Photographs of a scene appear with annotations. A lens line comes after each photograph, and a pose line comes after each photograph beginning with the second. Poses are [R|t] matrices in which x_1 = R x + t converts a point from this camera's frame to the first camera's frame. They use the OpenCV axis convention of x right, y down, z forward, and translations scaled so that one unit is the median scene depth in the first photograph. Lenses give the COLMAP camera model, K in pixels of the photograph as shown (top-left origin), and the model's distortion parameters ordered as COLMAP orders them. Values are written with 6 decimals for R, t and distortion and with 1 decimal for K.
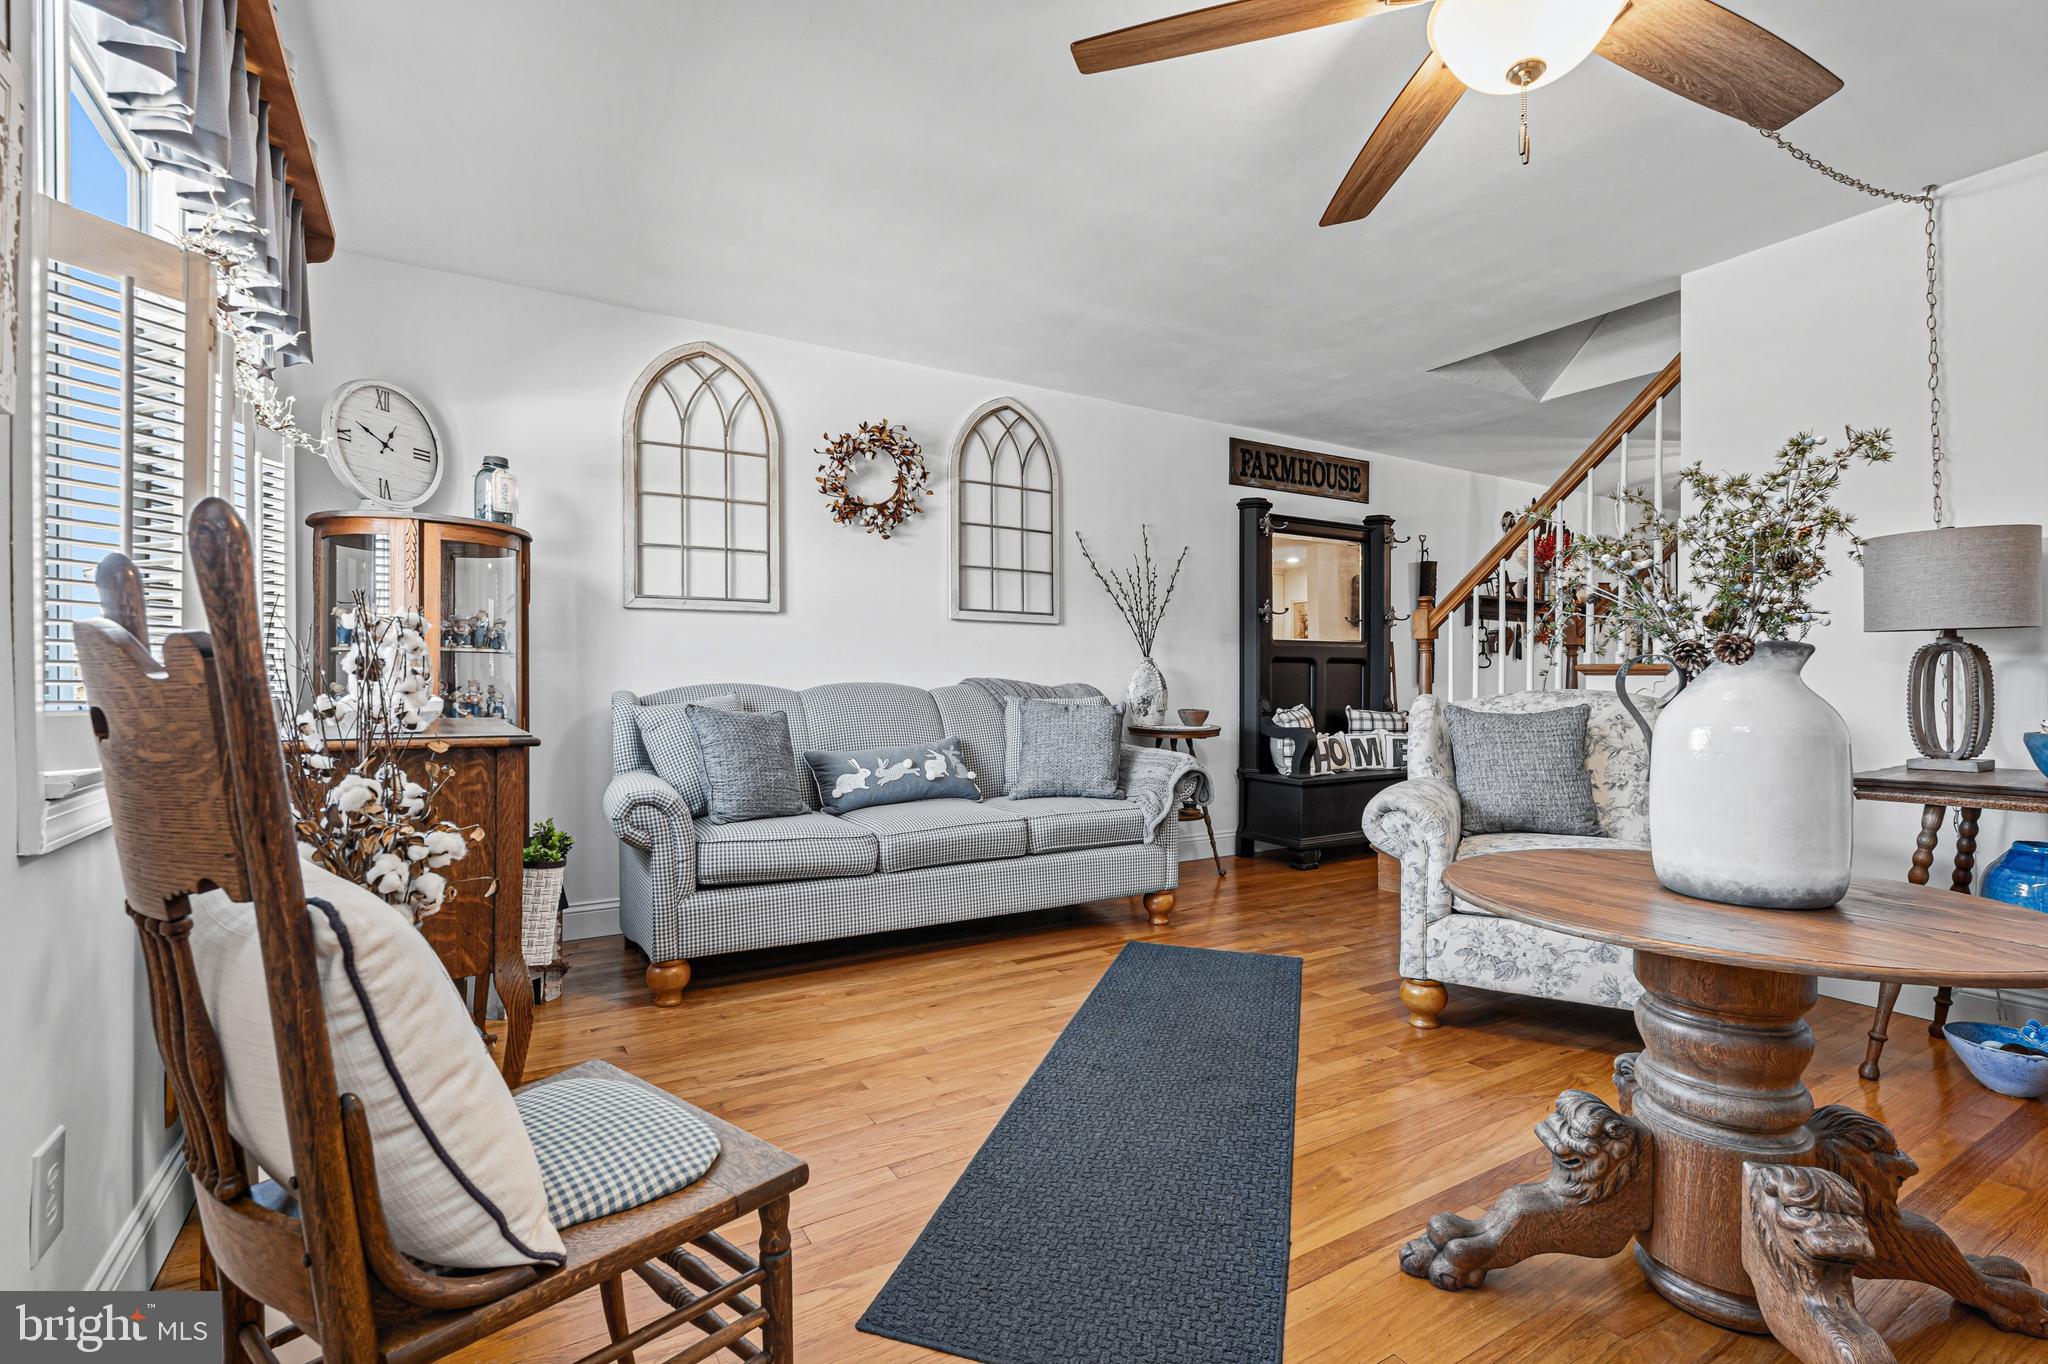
lens RADIAL K [[936.2, 0, 1033.4], [0, 936.2, 680.1], [0, 0, 1]] dist [-0.004119, -0.001193]
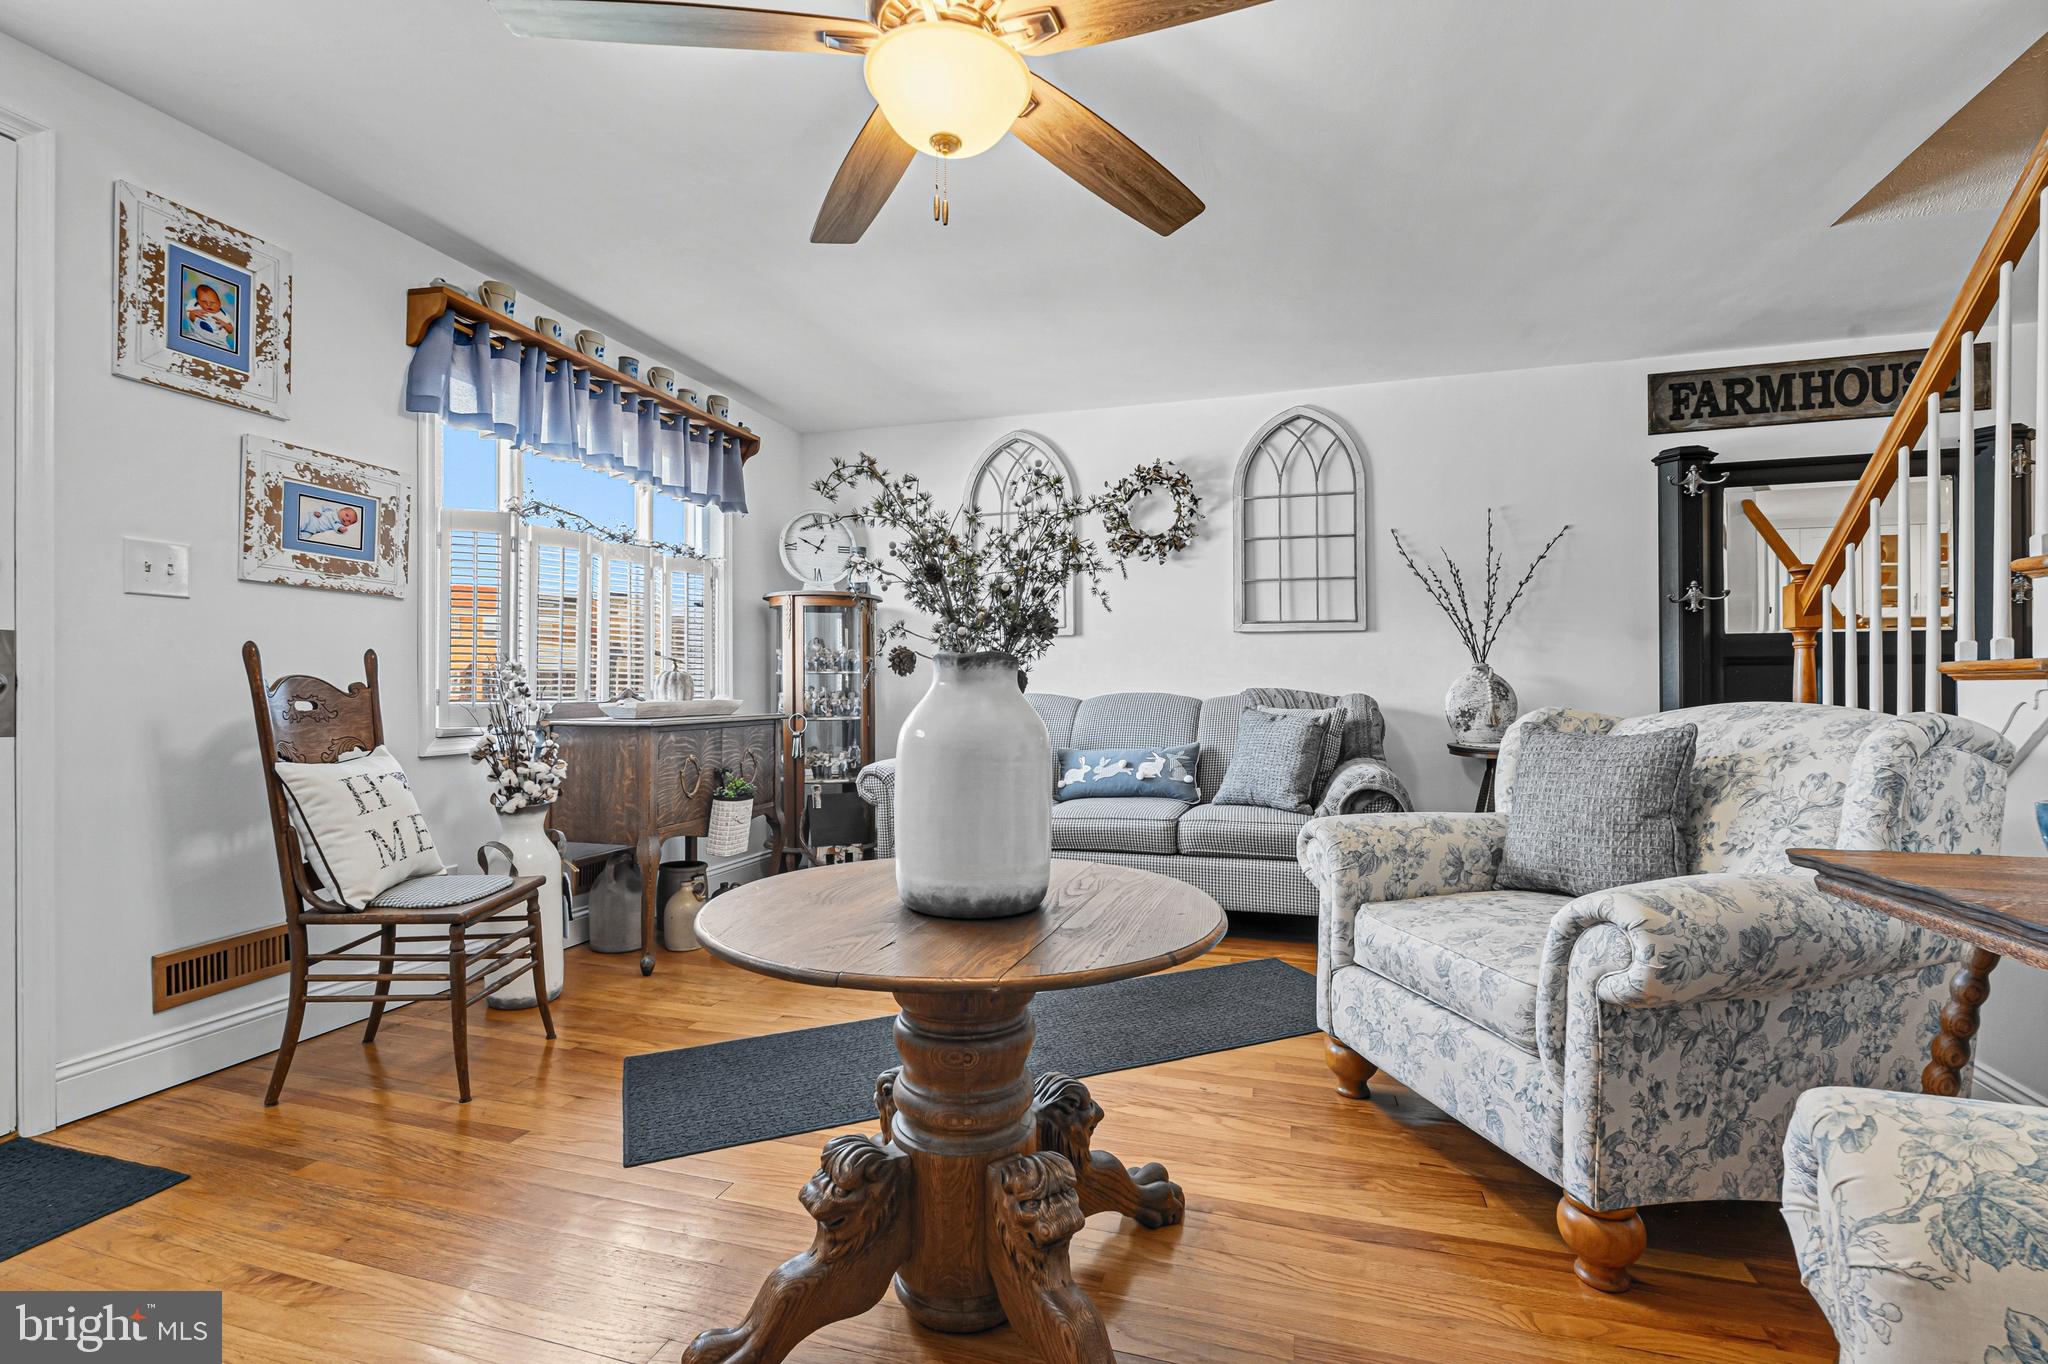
lens RADIAL K [[936.2, 0, 1033.3], [0, 936.2, 687.2], [0, 0, 1]] dist [-0.004119, -0.001193]
pose [[0.663742, -0.005009, -0.747945, 0.541911], [0.002543, 0.999987, -0.004441, 0.000596], [0.747957, 0.001045, 0.663746, 0.132906]]
